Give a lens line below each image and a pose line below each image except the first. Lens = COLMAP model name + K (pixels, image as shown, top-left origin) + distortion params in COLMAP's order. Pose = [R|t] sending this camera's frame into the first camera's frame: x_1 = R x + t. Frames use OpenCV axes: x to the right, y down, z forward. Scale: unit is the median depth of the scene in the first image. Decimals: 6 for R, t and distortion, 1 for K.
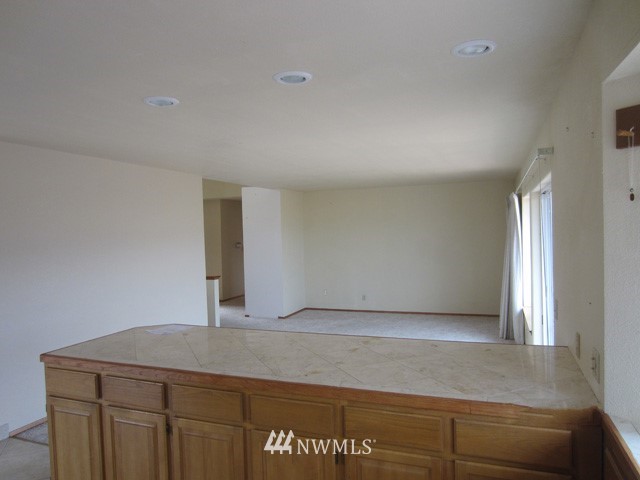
lens RADIAL K [[448.6, 0, 320.9], [0, 448.6, 224.4], [0, 0, 1]] dist [-0.067068, 0.000804]
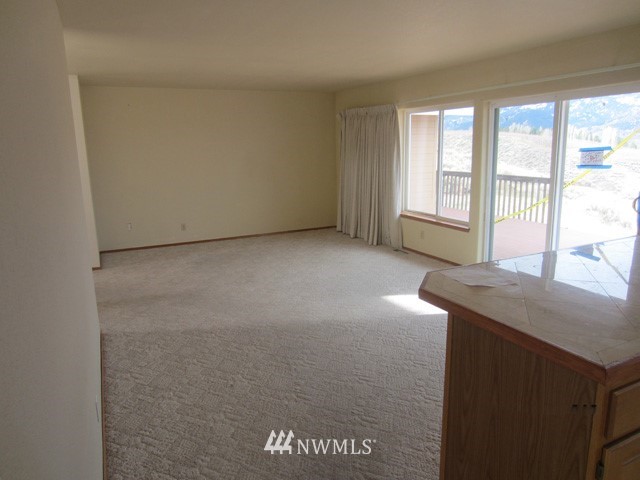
lens RADIAL K [[456.7, 0, 320.0], [0, 456.7, 240.0], [0, 0, 1]] dist [-0.025590, -0.000117]
pose [[0.675066, -0.137391, 0.724851, -0.367292], [-0.007572, 0.981165, 0.193025, 0.027064], [-0.737718, -0.135793, 0.661311, 0.289711]]
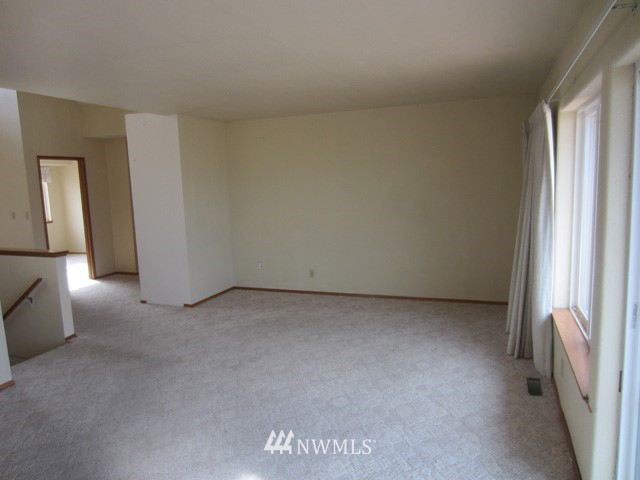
lens RADIAL K [[456.7, 0, 320.0], [0, 456.7, 240.0], [0, 0, 1]] dist [-0.025590, -0.000117]
pose [[0.999845, -0.013199, -0.011657, 0.128020], [0.014748, 0.989352, 0.144795, 0.009777], [0.009622, -0.144944, 0.989393, 0.329256]]
